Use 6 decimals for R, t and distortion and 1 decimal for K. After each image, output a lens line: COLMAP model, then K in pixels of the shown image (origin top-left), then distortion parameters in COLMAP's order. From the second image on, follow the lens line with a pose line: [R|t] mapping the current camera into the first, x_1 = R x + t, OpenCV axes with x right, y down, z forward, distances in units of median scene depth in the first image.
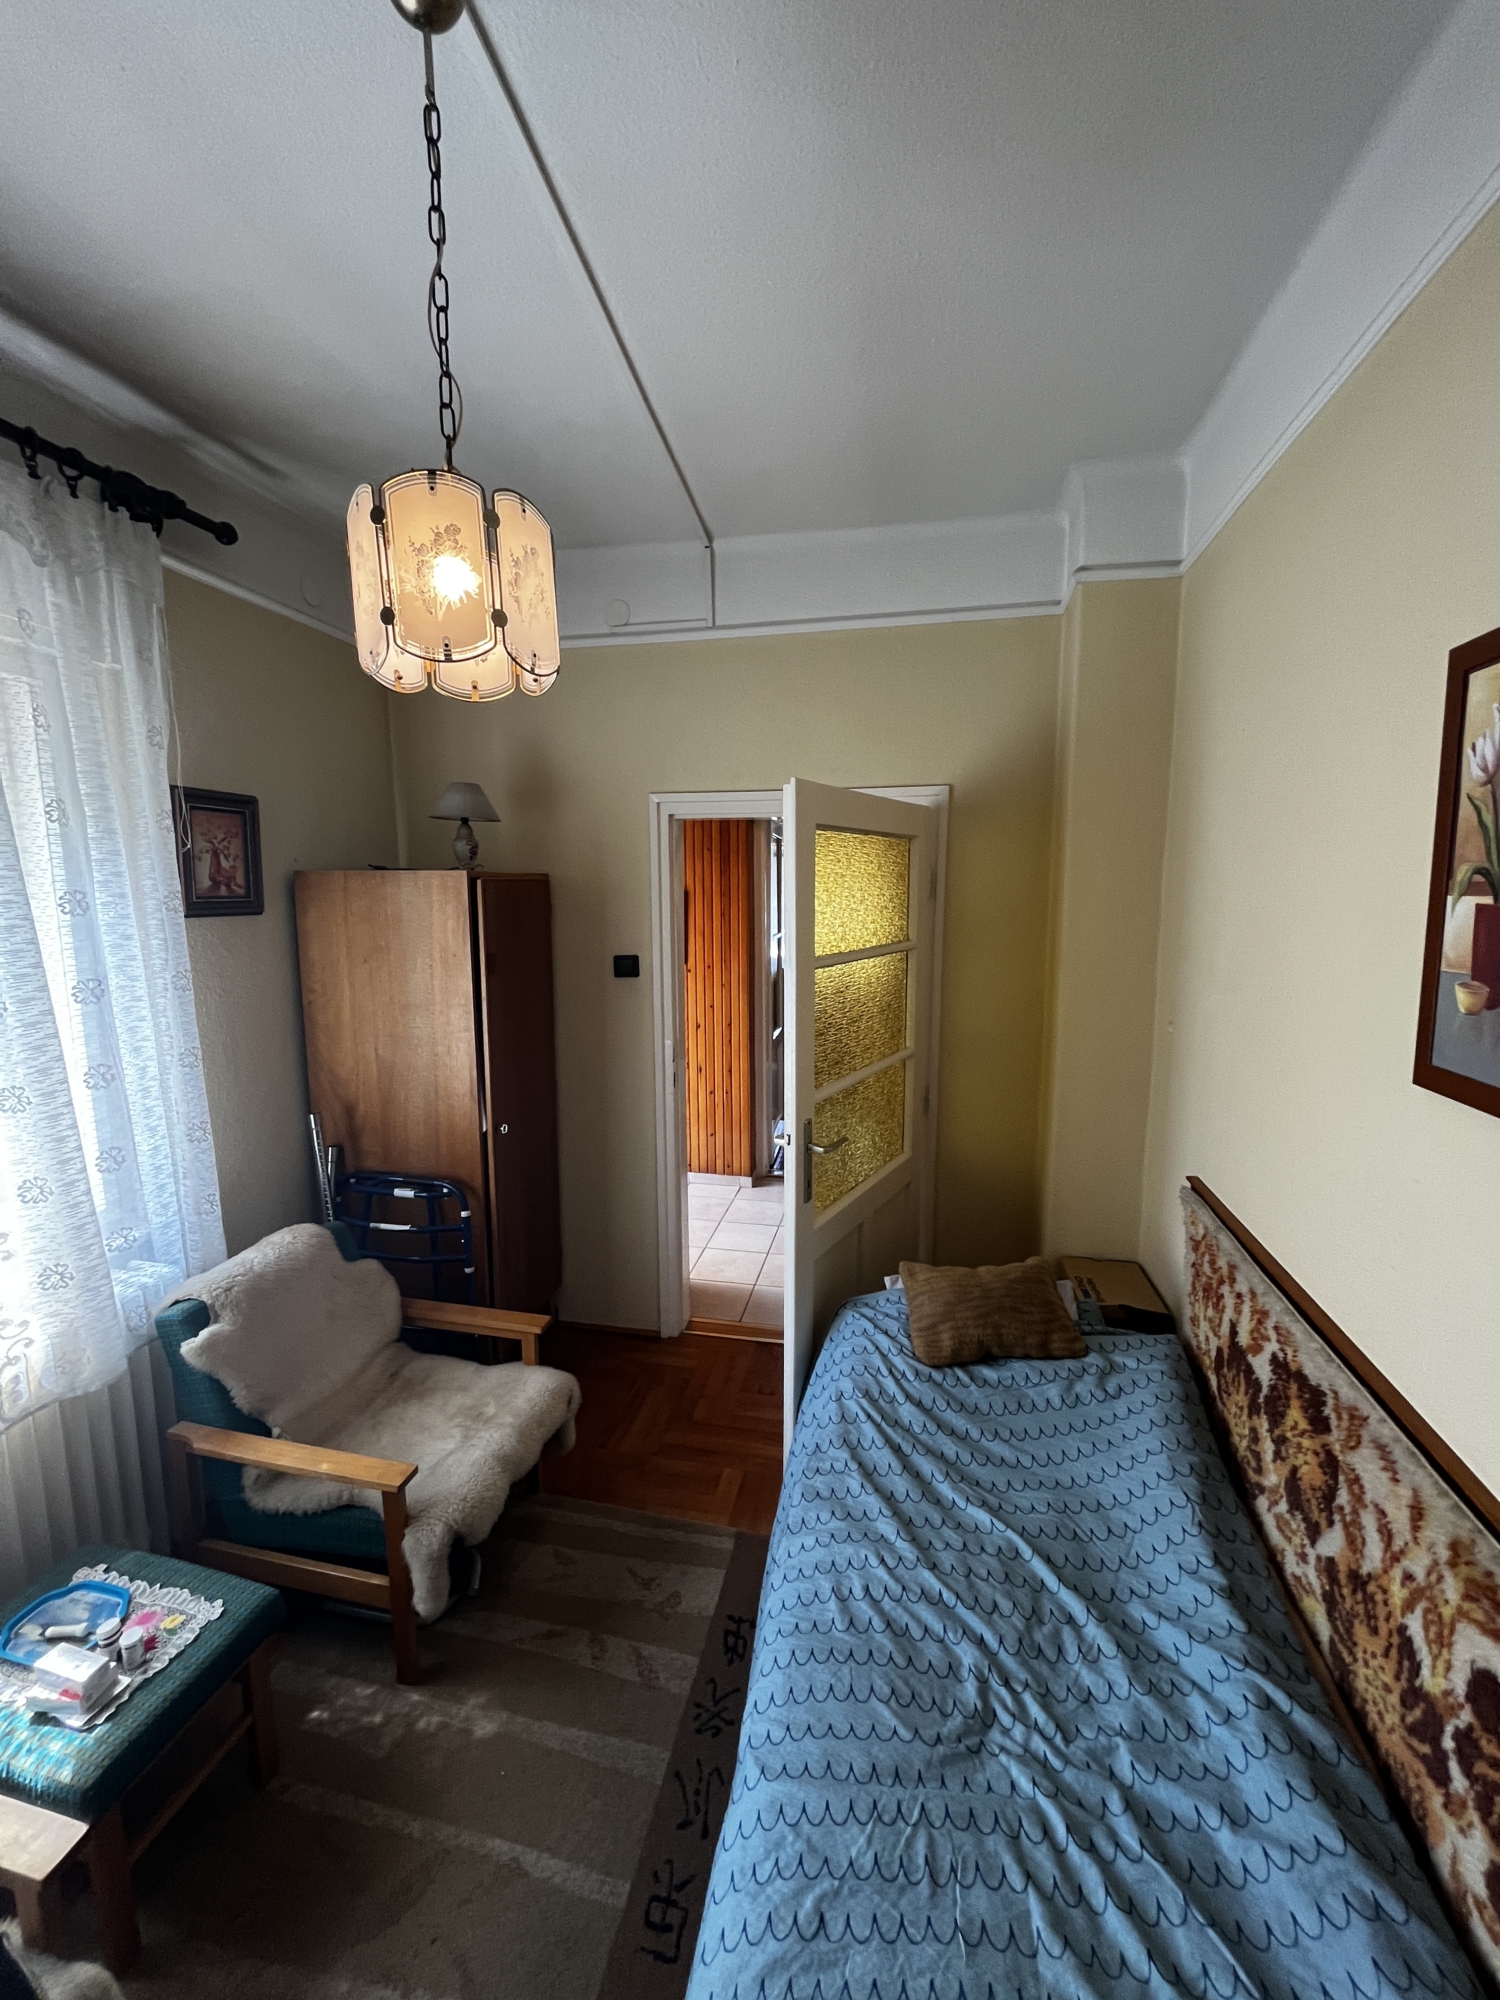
lens RADIAL K [[802.2, 0, 756.1], [0, 802.2, 1001.8], [0, 0, 1]] dist [-0.003019, 0.000102]
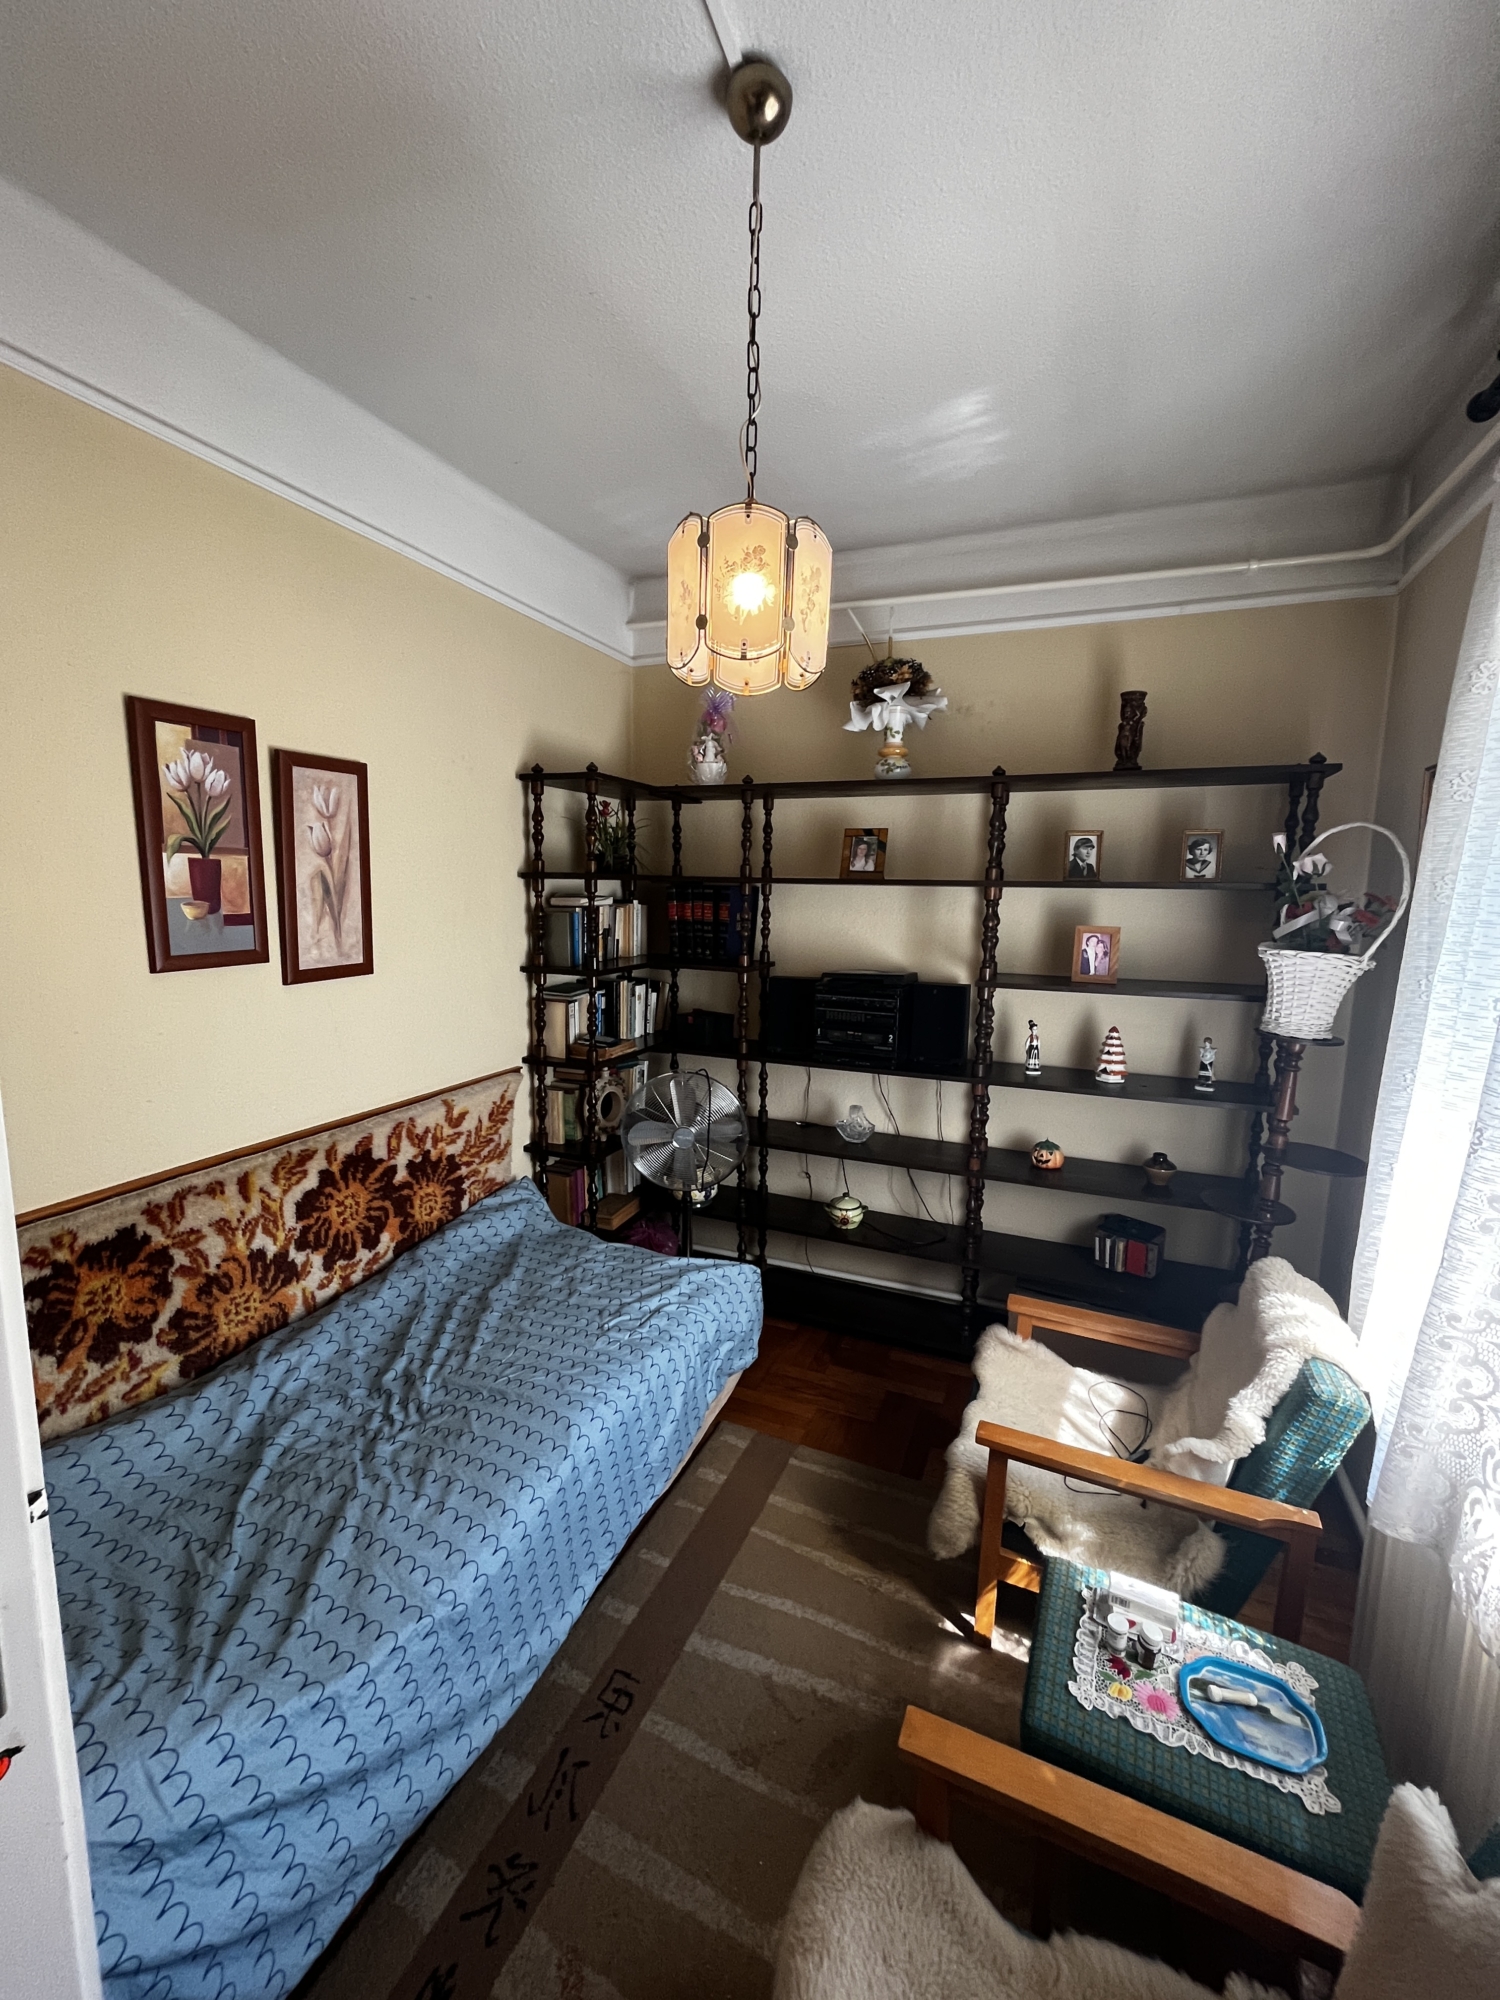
lens RADIAL K [[802.2, 0, 756.1], [0, 802.2, 1001.8], [0, 0, 1]] dist [-0.003019, 0.000102]
pose [[-0.981201, -0.047661, 0.187012, -0.544657], [0.007113, 0.959436, 0.281837, -0.240149], [-0.192859, 0.277869, -0.941060, 1.962858]]
